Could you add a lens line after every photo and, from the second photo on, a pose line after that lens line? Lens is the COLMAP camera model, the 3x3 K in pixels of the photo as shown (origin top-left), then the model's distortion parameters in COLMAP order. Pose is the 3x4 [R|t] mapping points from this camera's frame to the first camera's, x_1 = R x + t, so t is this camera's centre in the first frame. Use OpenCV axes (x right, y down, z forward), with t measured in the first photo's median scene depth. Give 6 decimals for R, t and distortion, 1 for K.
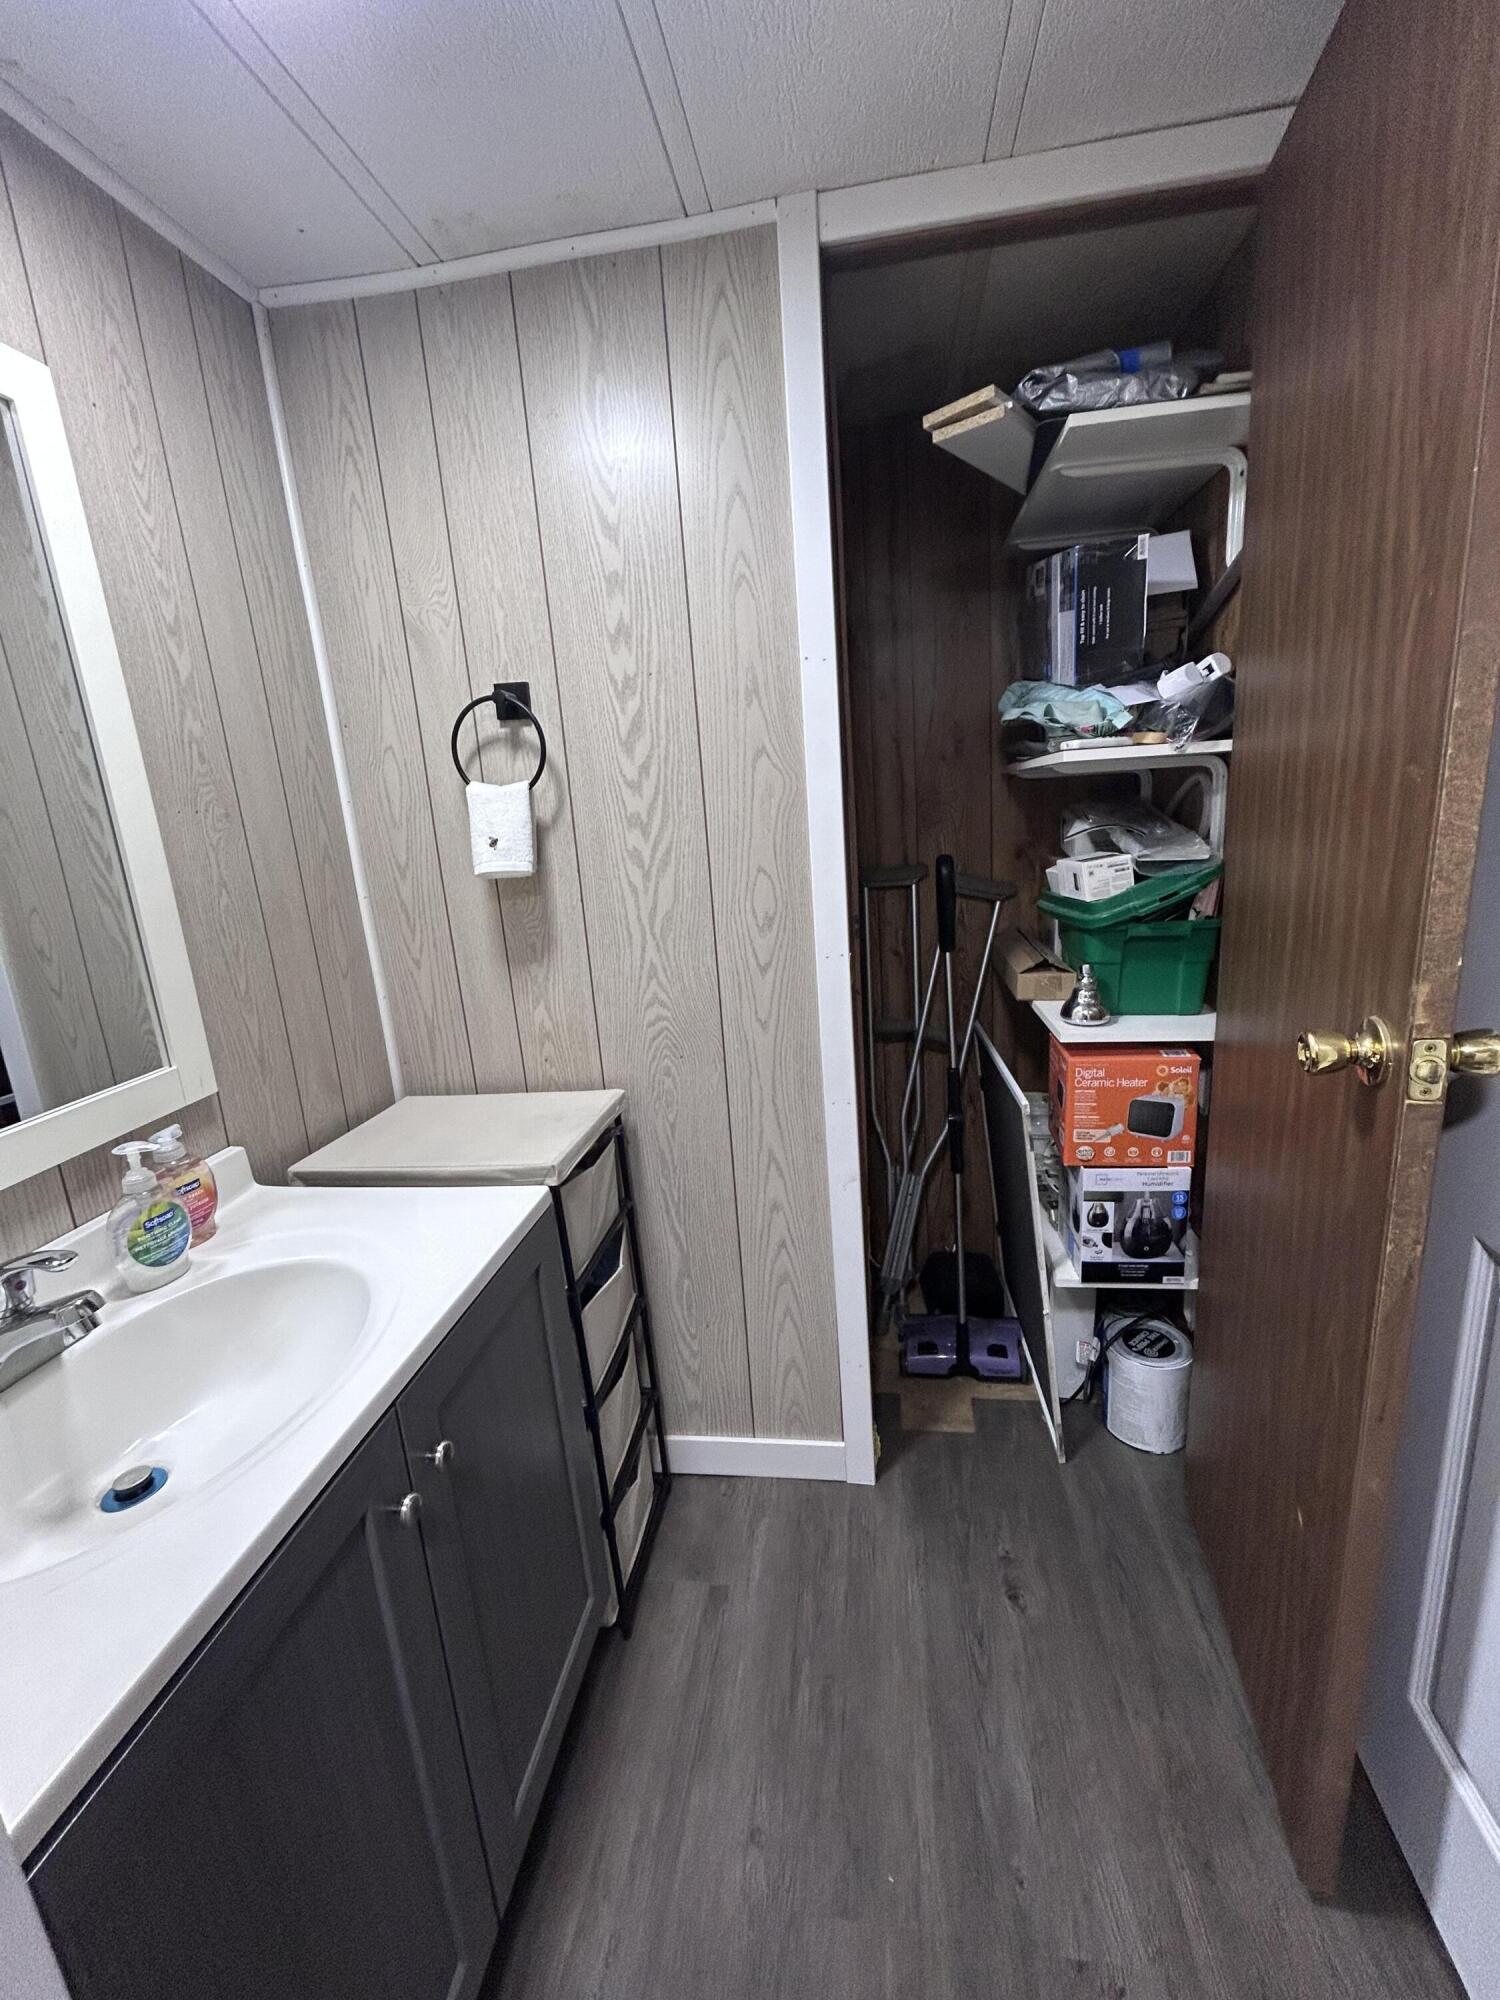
lens RADIAL K [[813.3, 0, 747.6], [0, 813.3, 1003.7], [0, 0, 1]] dist [-0.002916, 0.001406]
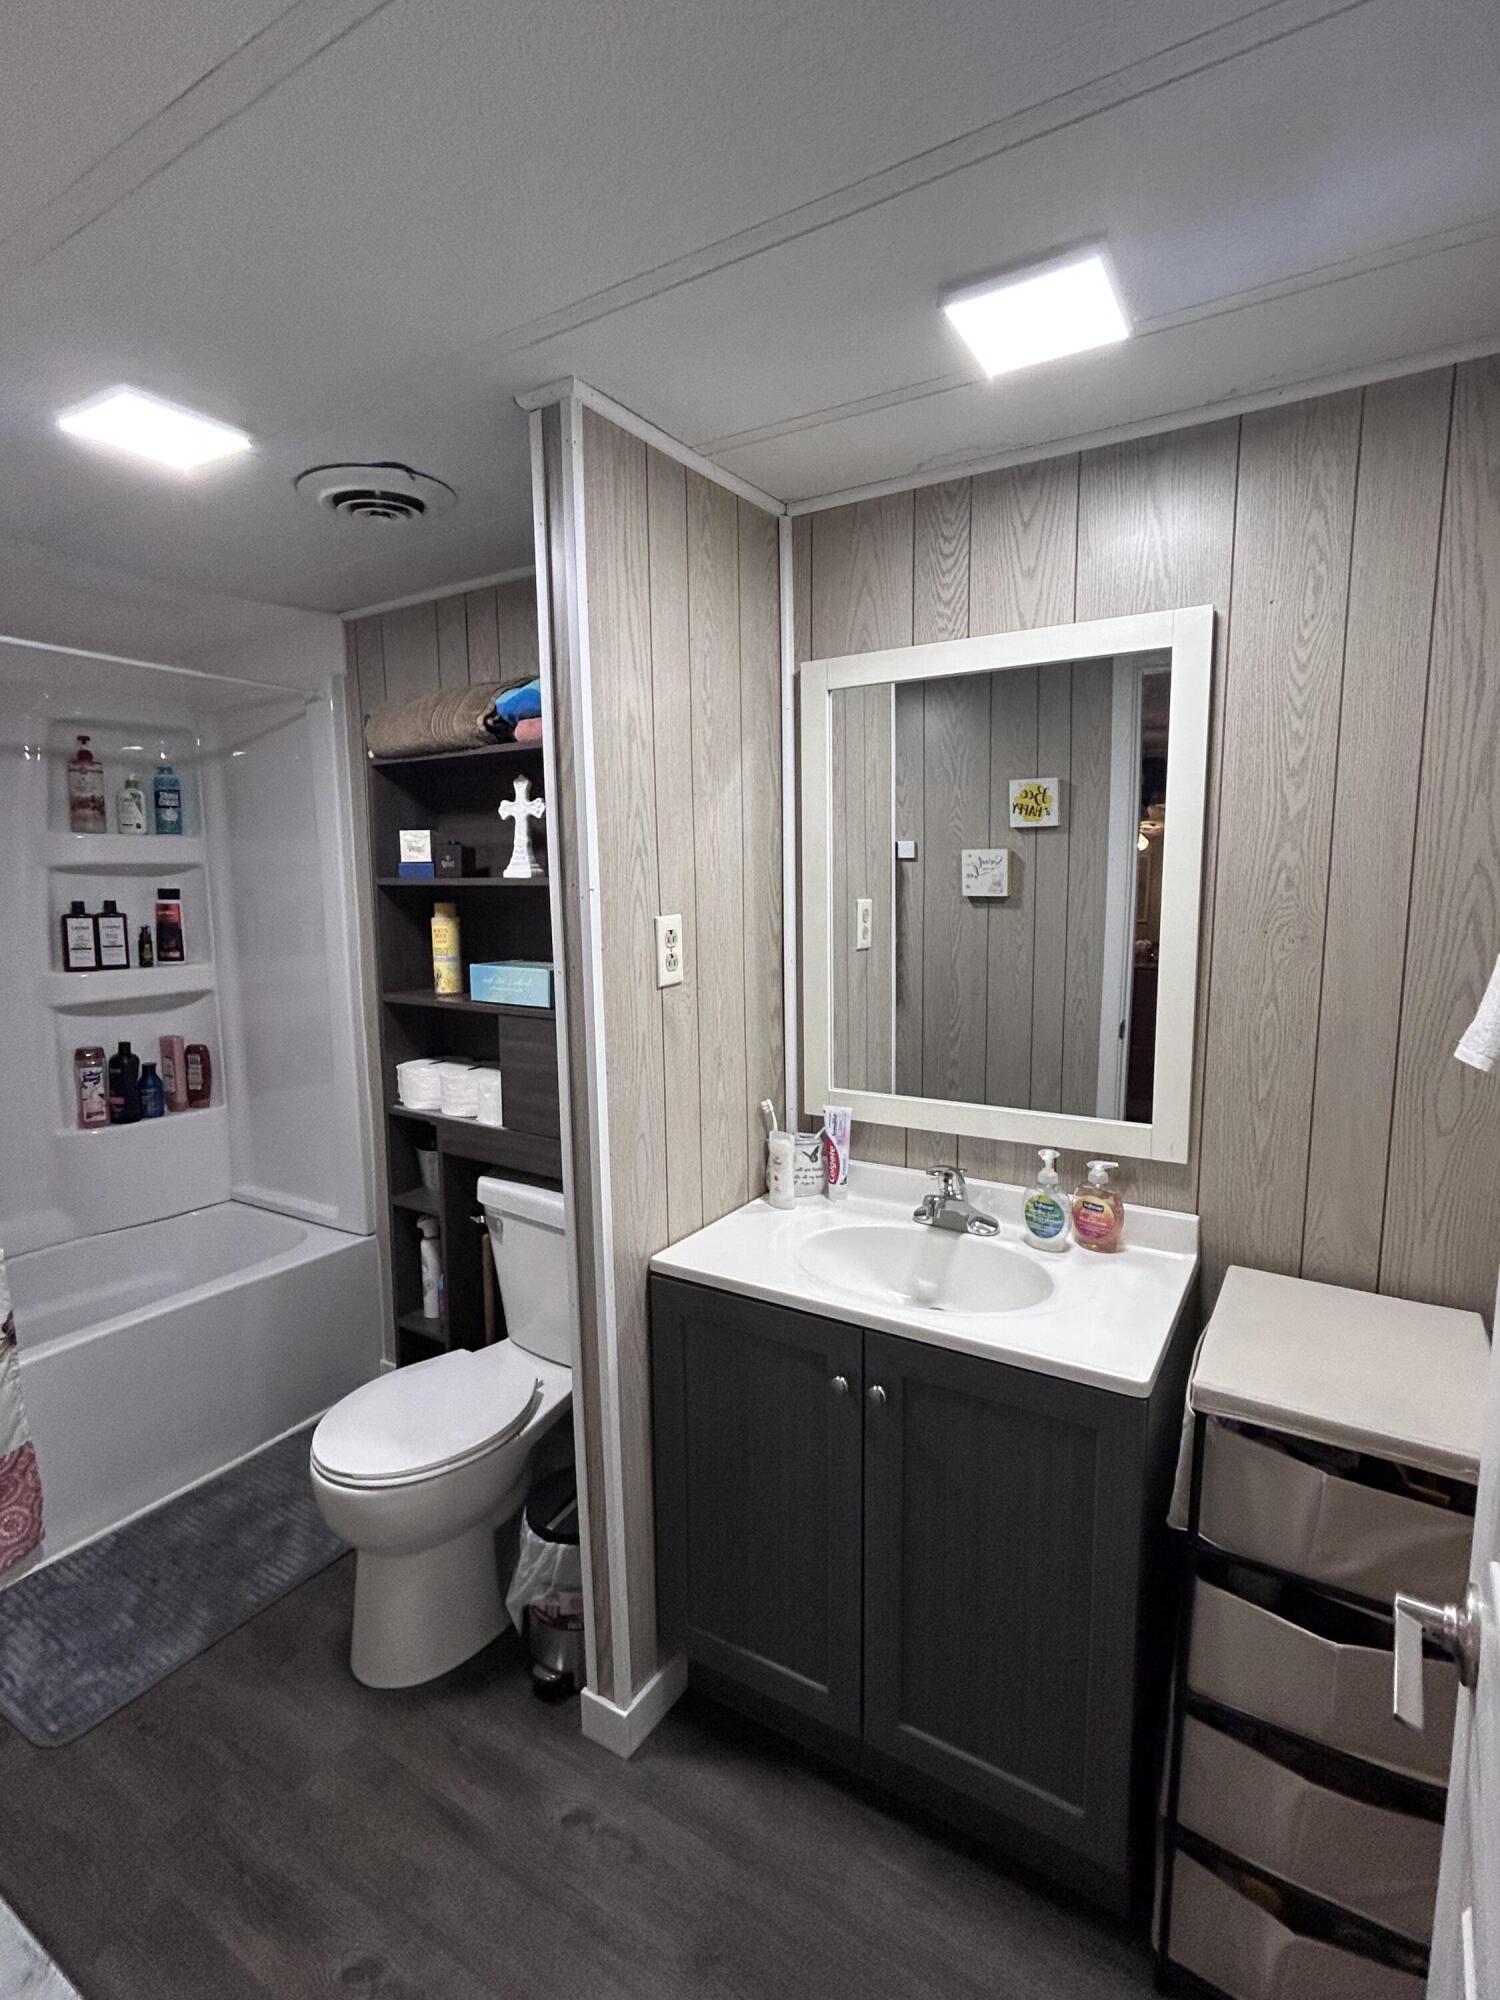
lens RADIAL K [[953.5, 0, 752.7], [0, 953.5, 1005.1], [0, 0, 1]] dist [-0.003458, 0.000312]
pose [[-0.394437, 0.197323, -0.897487, 0.834038], [-0.180171, 0.941109, 0.286097, -0.414071], [0.901087, 0.274548, -0.335657, 0.888810]]
